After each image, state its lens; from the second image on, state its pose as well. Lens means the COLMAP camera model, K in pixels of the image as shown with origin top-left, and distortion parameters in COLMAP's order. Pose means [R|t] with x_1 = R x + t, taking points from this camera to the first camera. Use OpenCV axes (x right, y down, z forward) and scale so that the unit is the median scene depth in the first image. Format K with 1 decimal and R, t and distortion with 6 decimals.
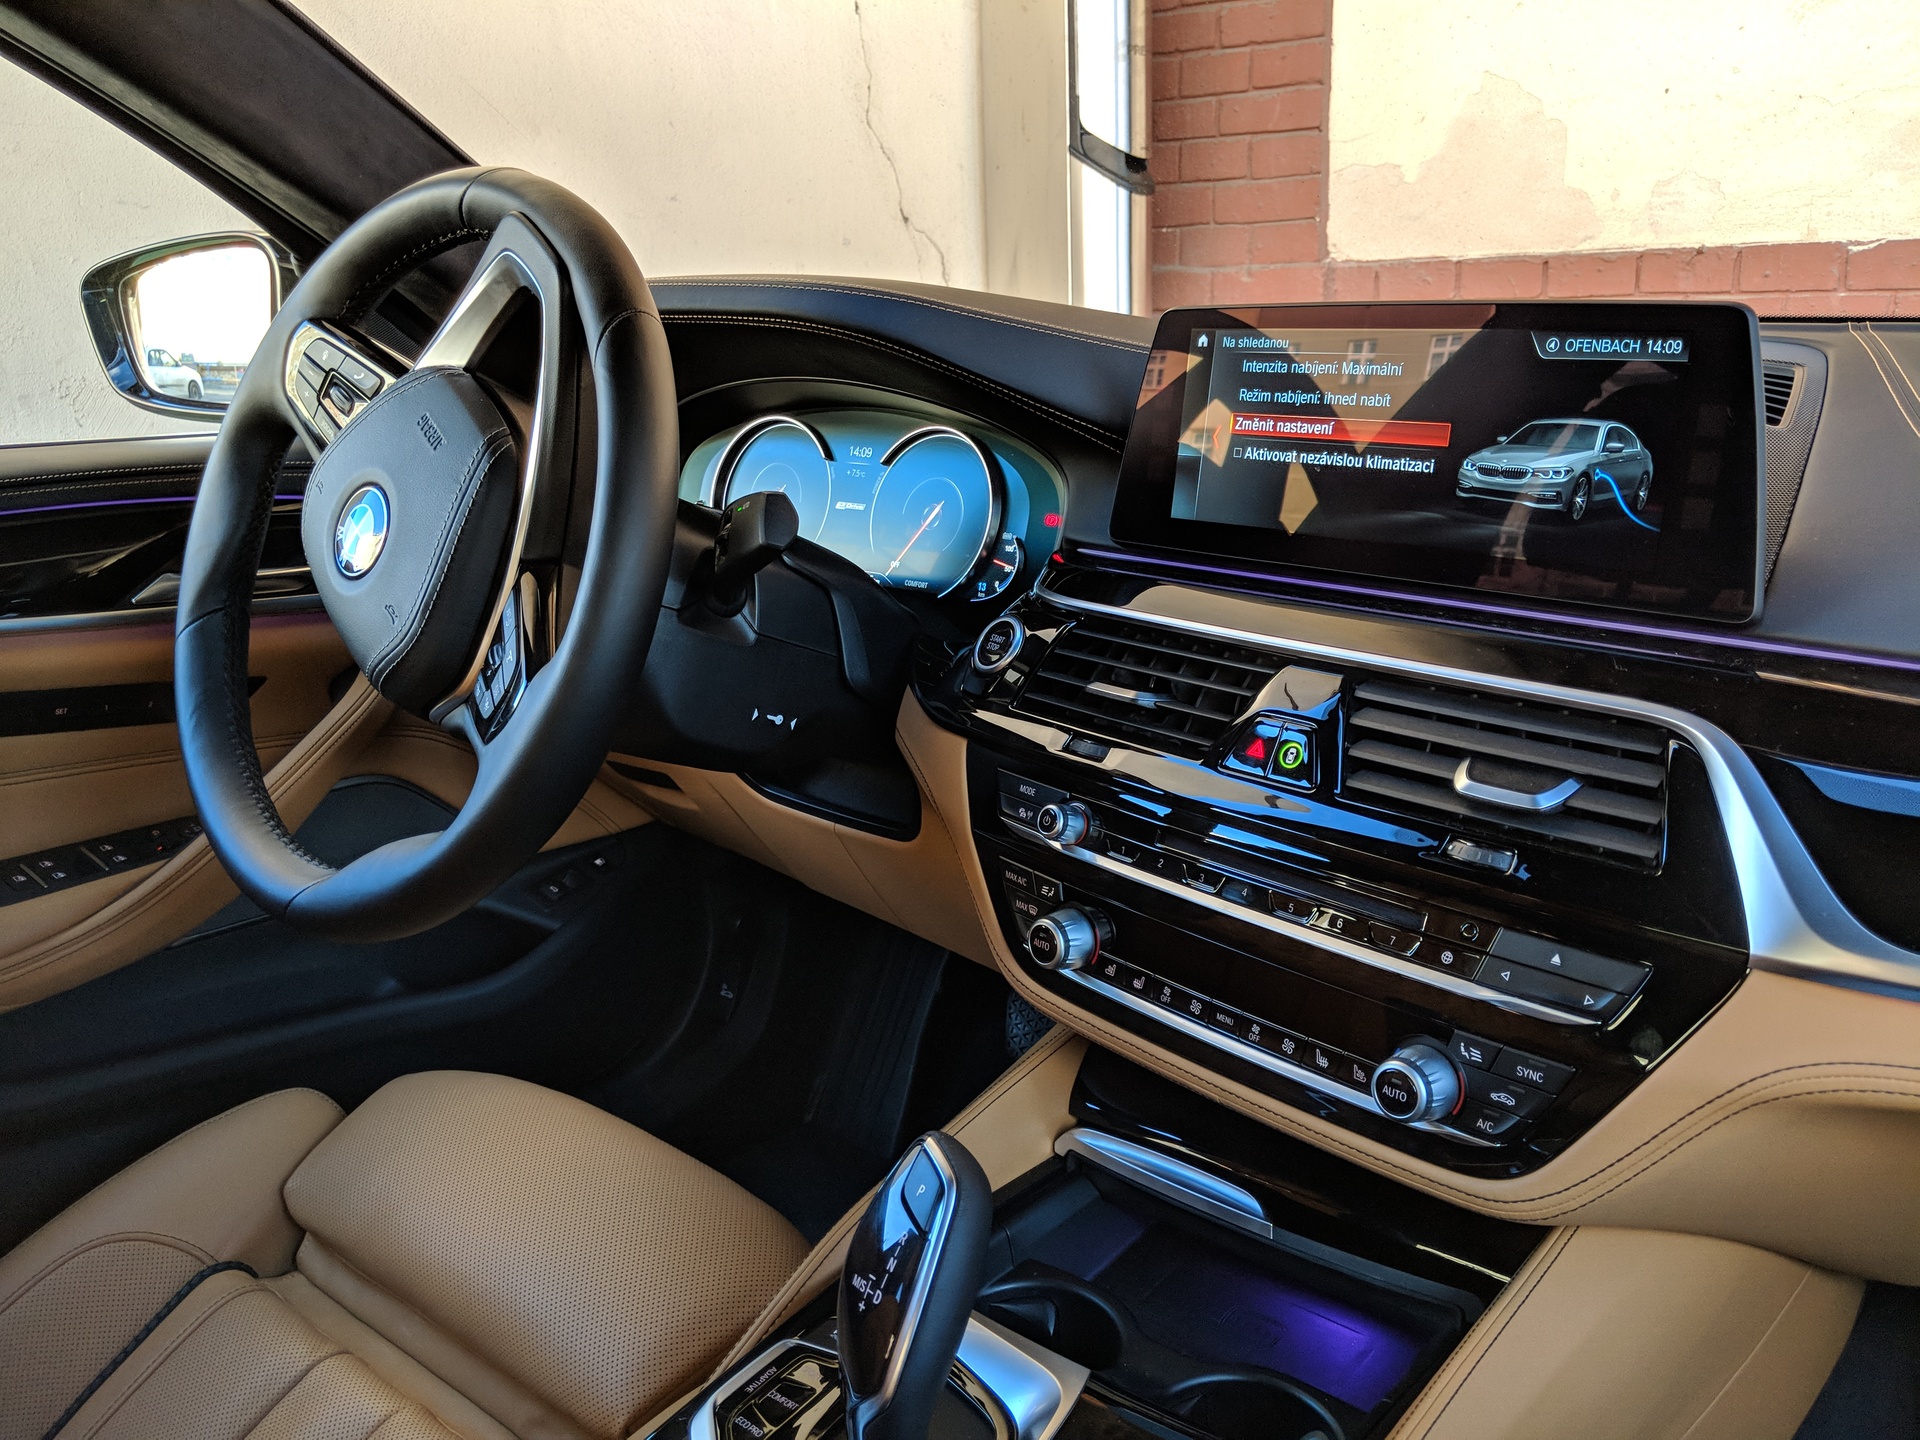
lens RADIAL K [[1496.1, 0, 962.6], [0, 1496.1, 713.0], [0, 0, 1]] dist [-0.001895, -0.009799]
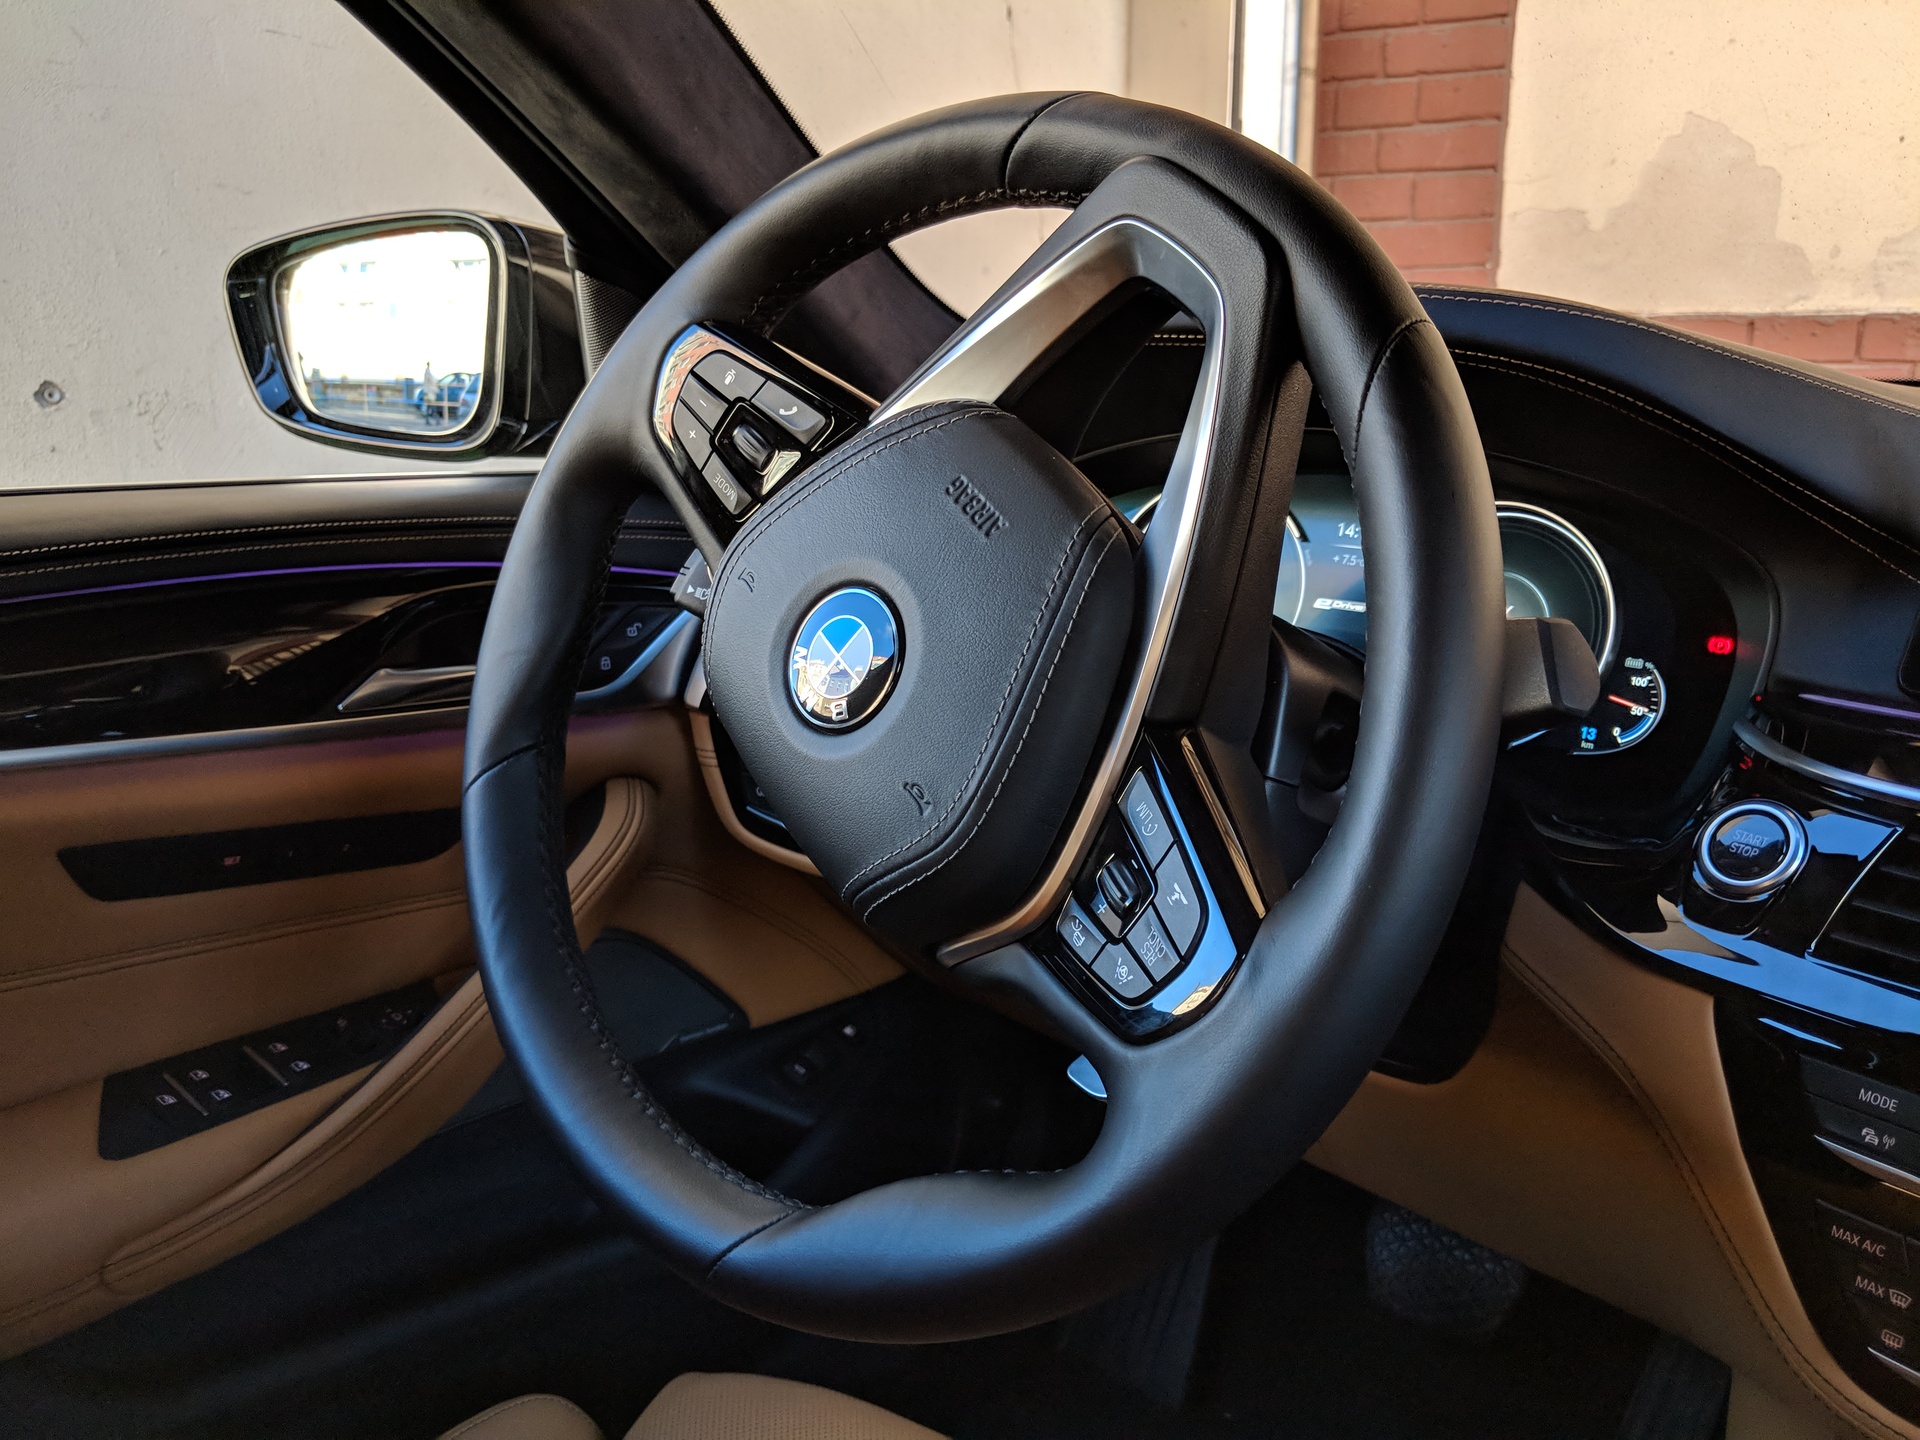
lens RADIAL K [[1493.5, 0, 954.4], [0, 1493.5, 724.6], [0, 0, 1]] dist [0.000947, -0.010576]
pose [[0.999226, 0.031781, 0.023184, -0.224203], [-0.031330, 0.999317, -0.019571, -0.050408], [-0.023790, 0.018830, 0.999540, 0.225871]]
